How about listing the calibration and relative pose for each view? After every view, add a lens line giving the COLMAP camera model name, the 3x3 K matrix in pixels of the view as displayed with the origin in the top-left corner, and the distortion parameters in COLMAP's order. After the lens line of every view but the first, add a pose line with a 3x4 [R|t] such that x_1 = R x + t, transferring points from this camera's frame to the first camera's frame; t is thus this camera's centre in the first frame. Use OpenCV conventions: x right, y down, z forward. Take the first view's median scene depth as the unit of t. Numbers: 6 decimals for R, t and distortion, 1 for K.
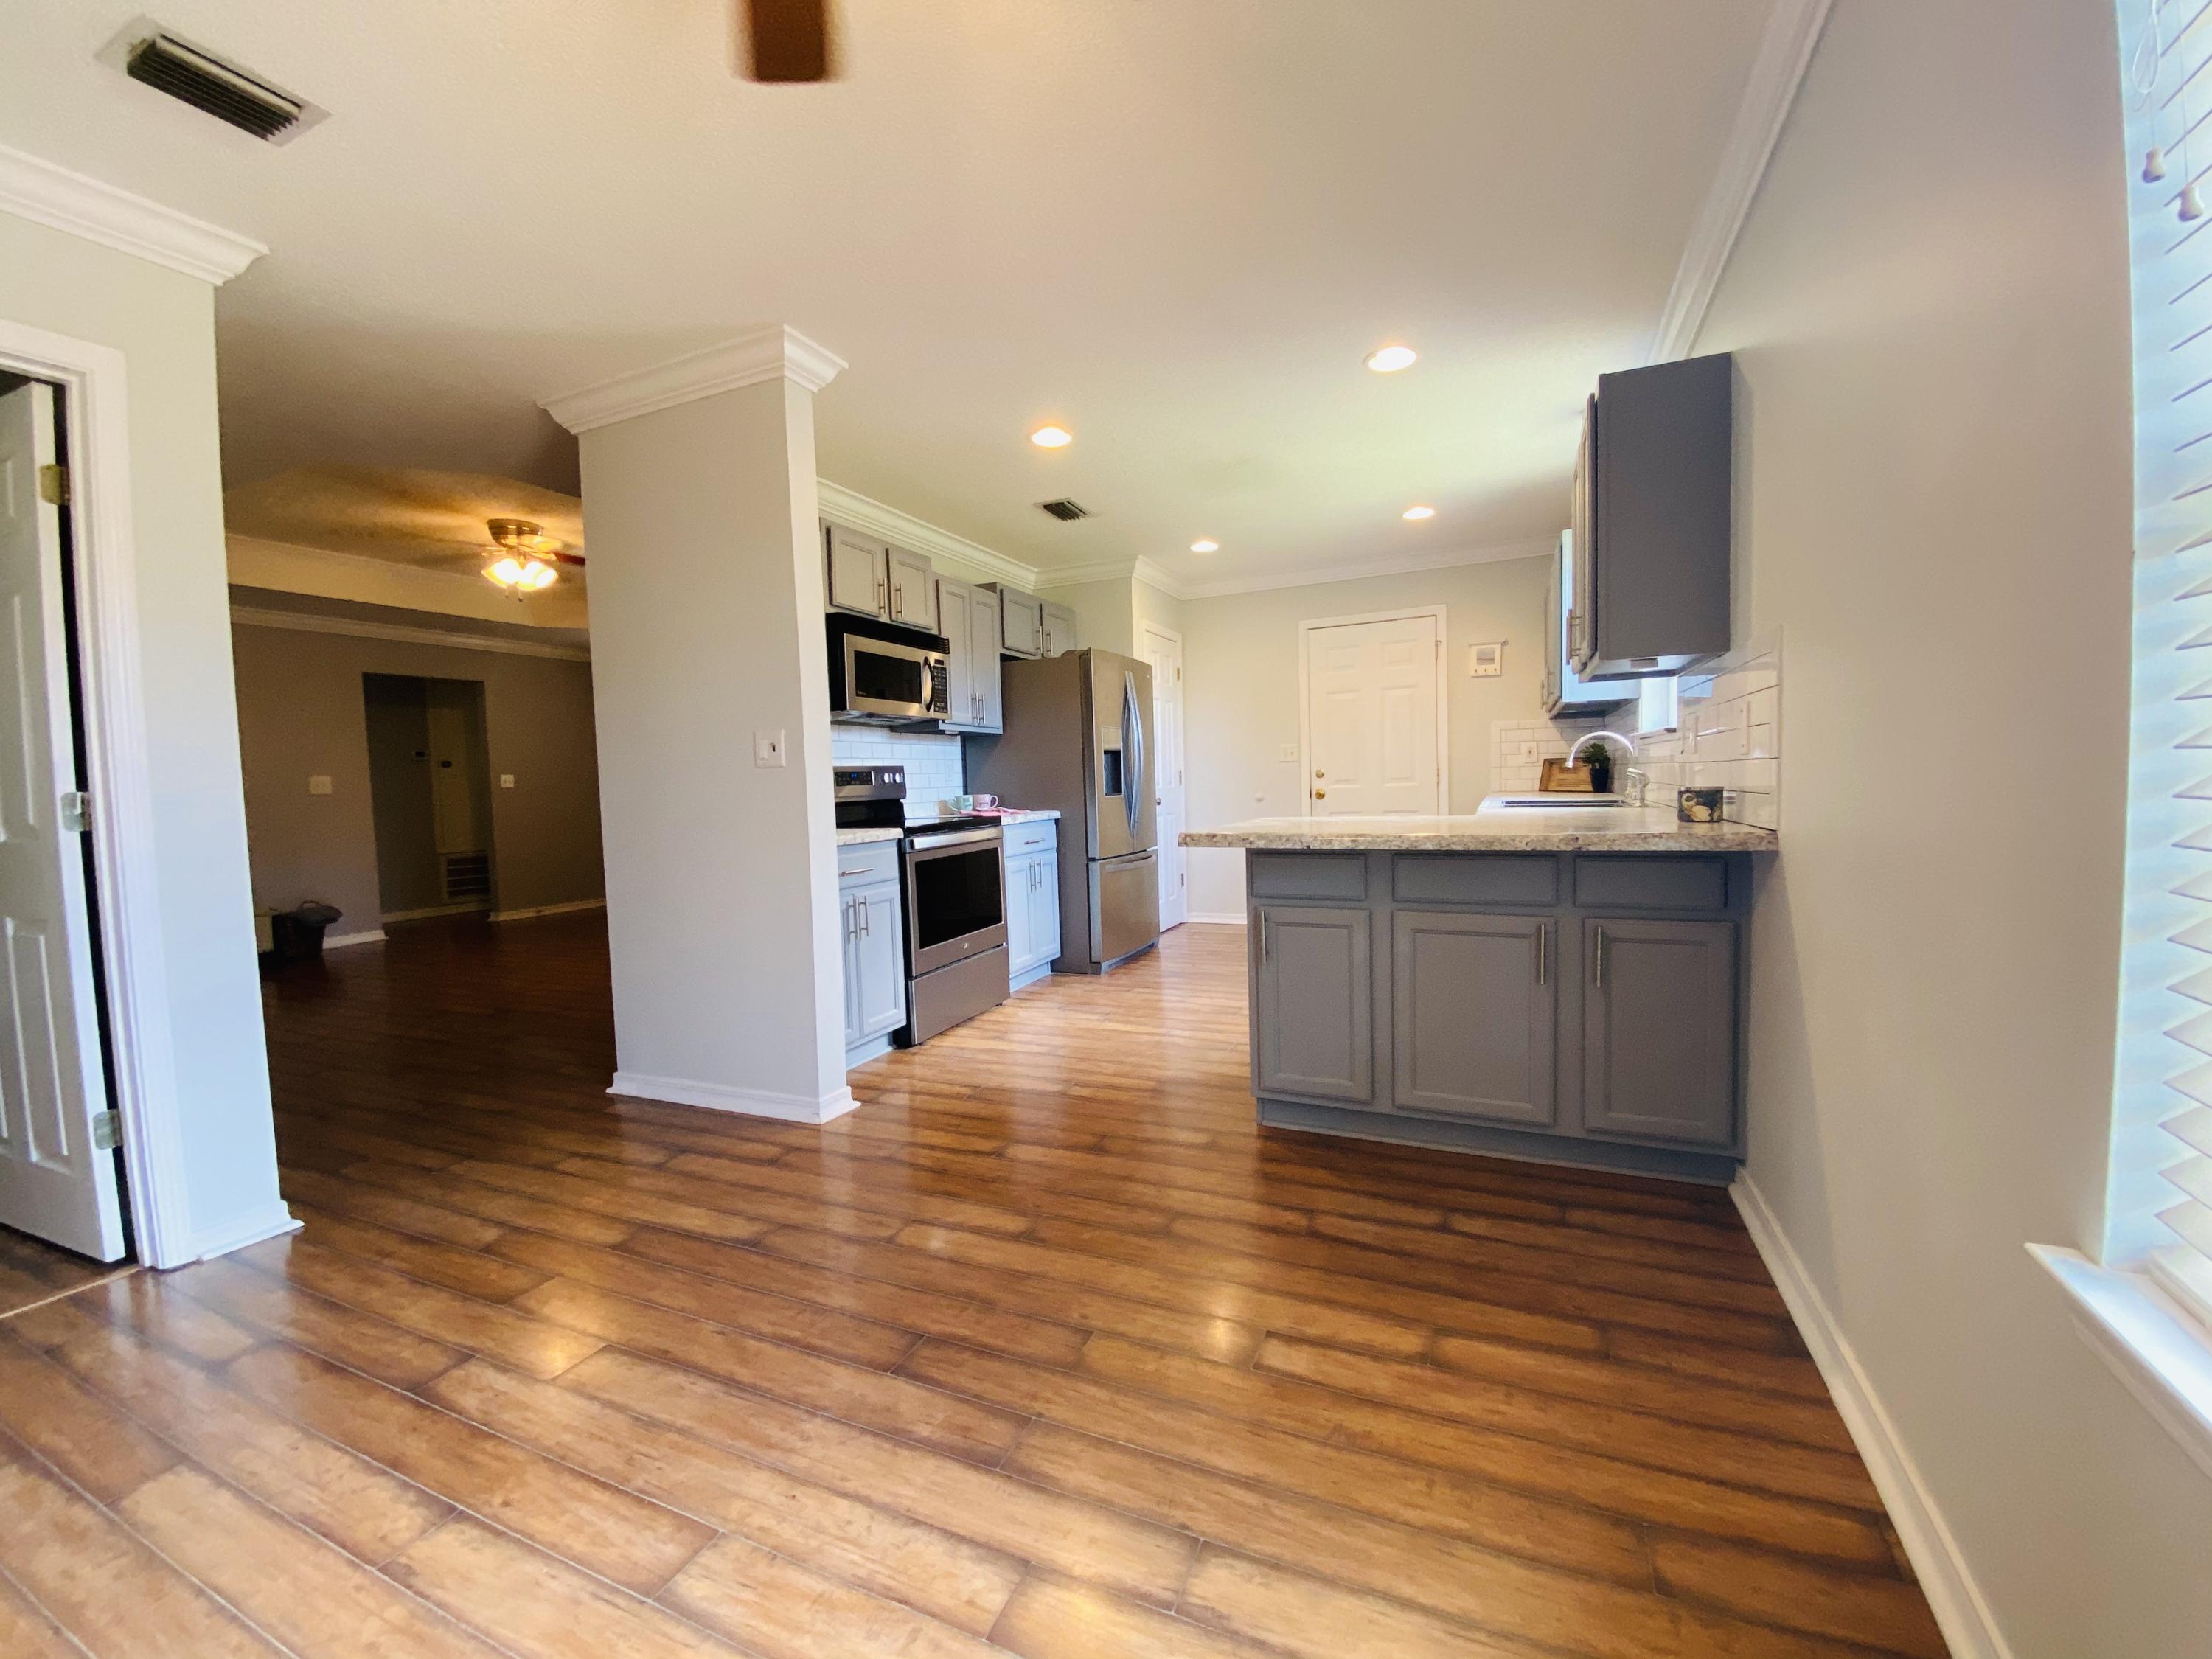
lens RADIAL K [[899.5, 0, 1103.9], [0, 899.5, 820.2], [0, 0, 1]] dist [0.036342, -0.026737]
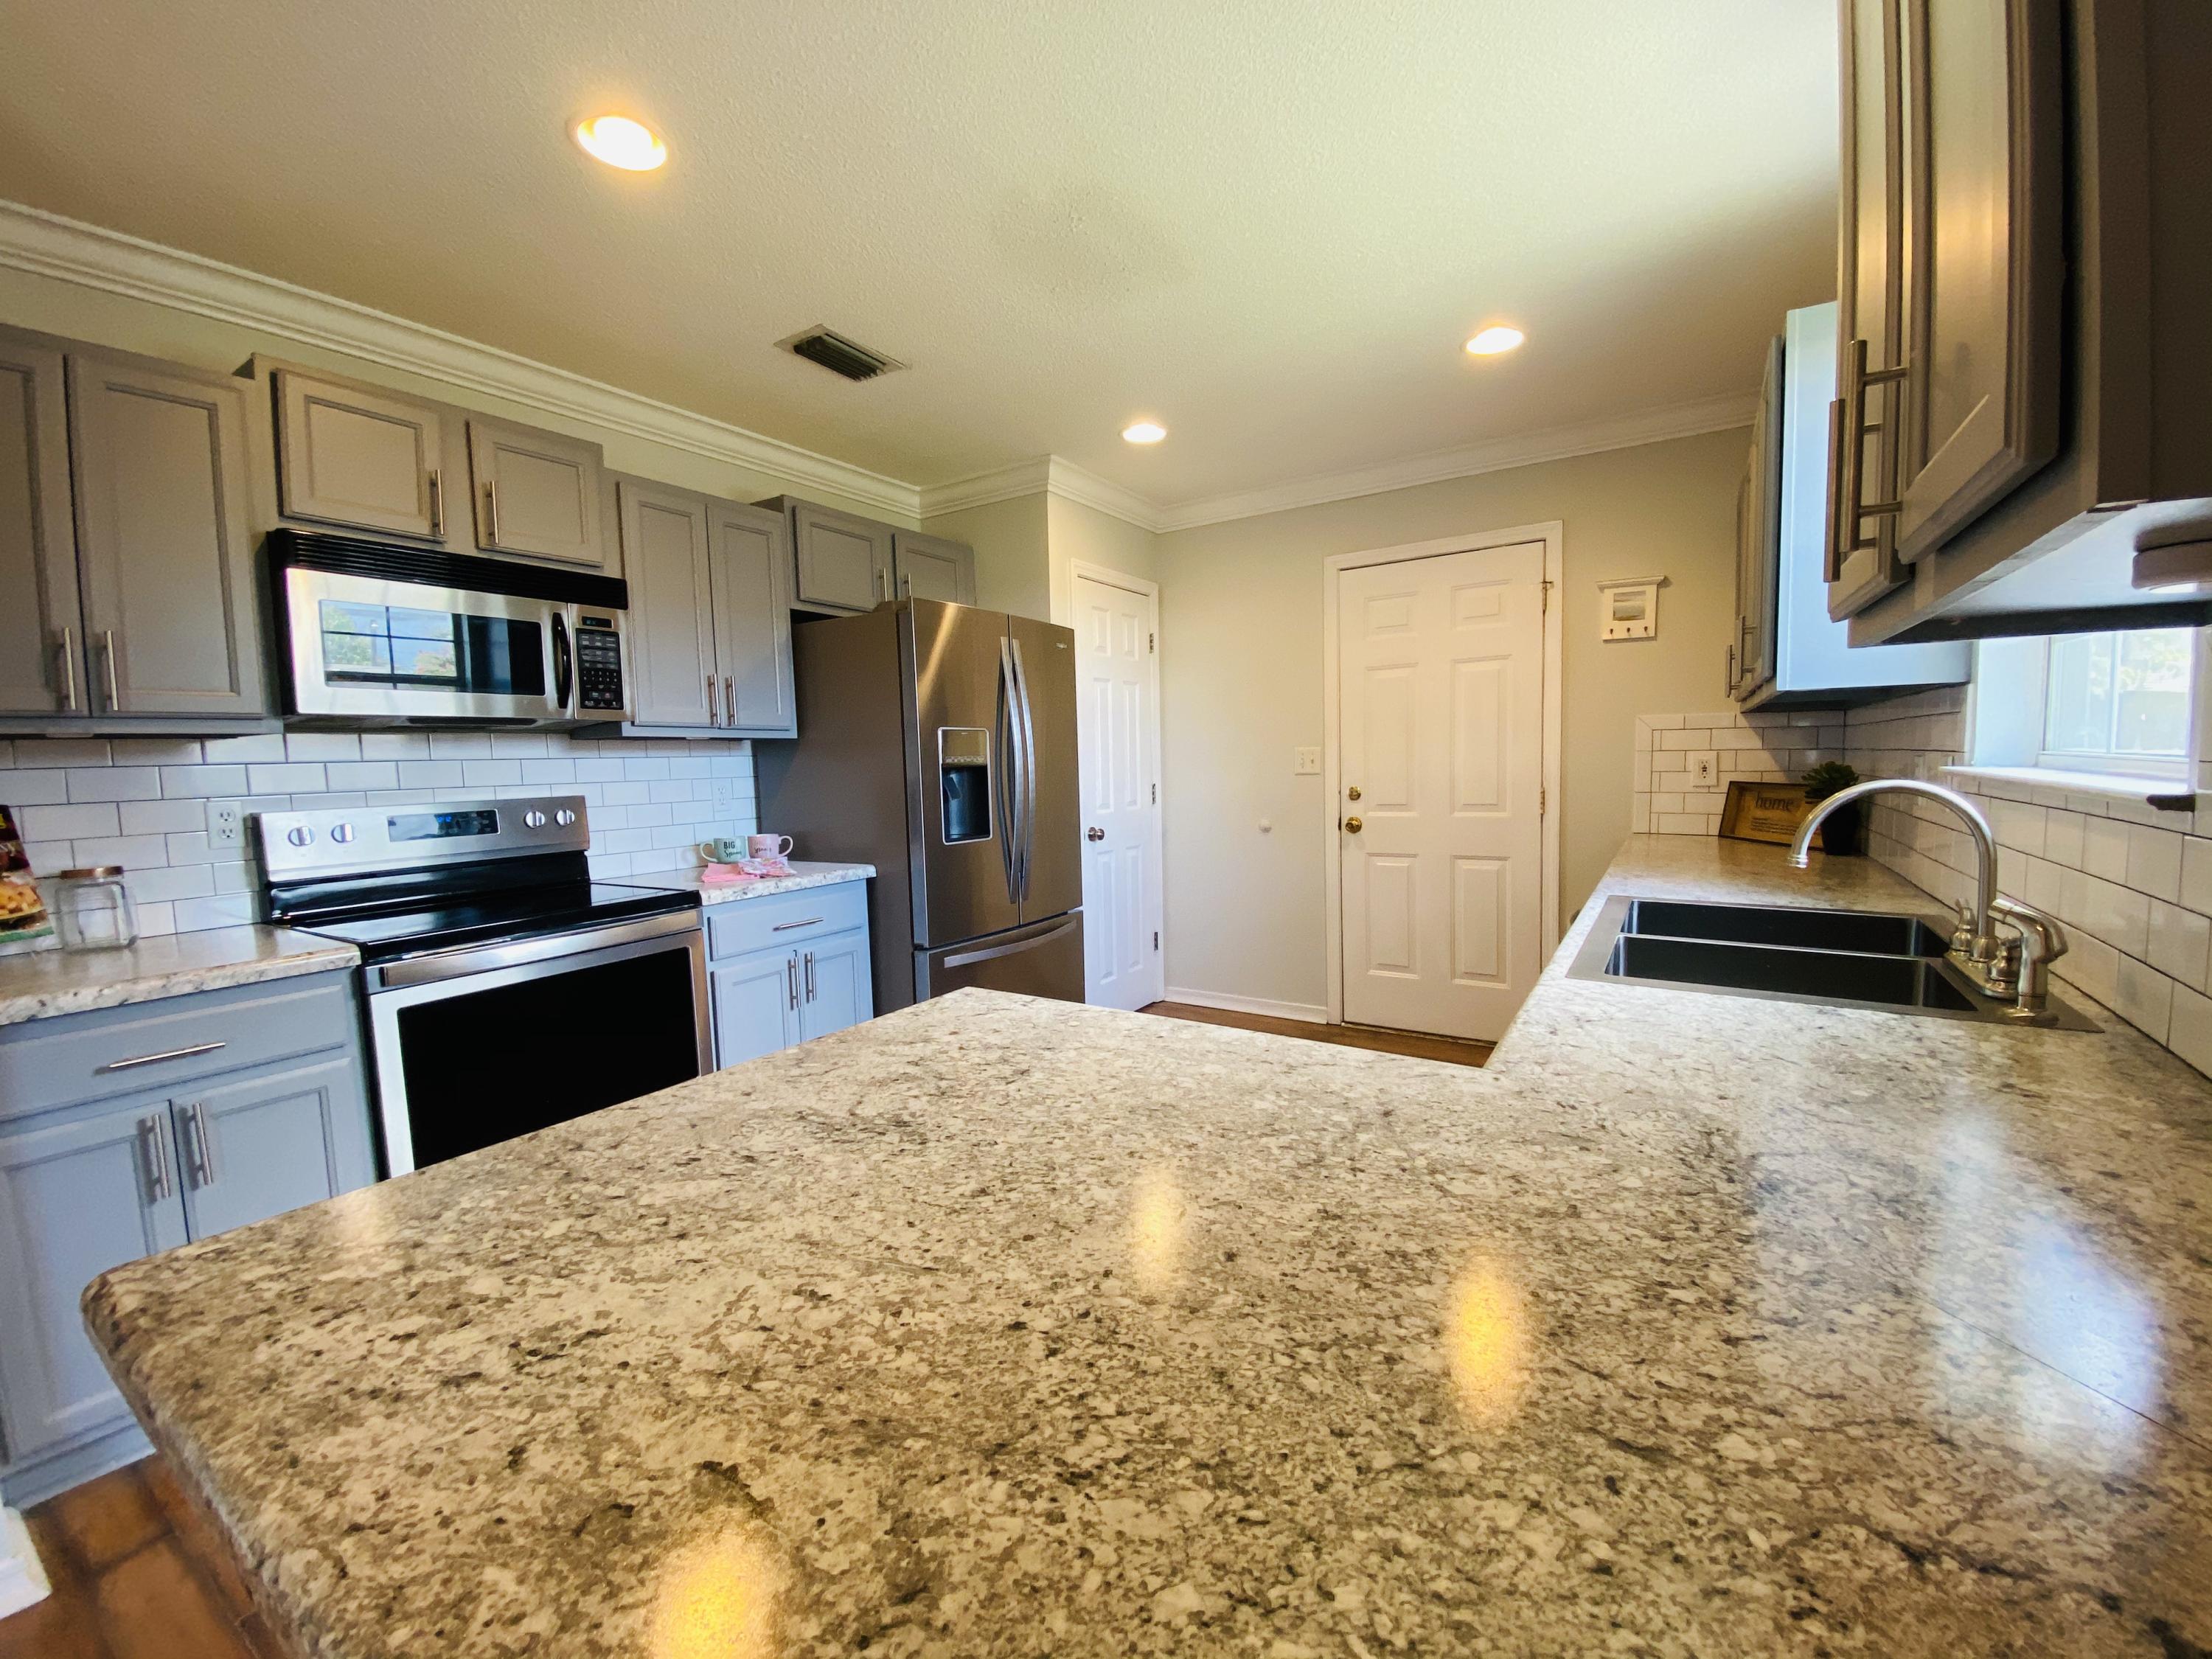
lens RADIAL K [[895.9, 0, 1111.4], [0, 895.9, 821.1], [0, 0, 1]] dist [-0.001901, -0.000225]
pose [[0.988630, 0.017807, -0.149310, 0.196494], [-0.013130, 0.999394, 0.032249, -0.060443], [0.149794, -0.029922, 0.988264, 0.405643]]
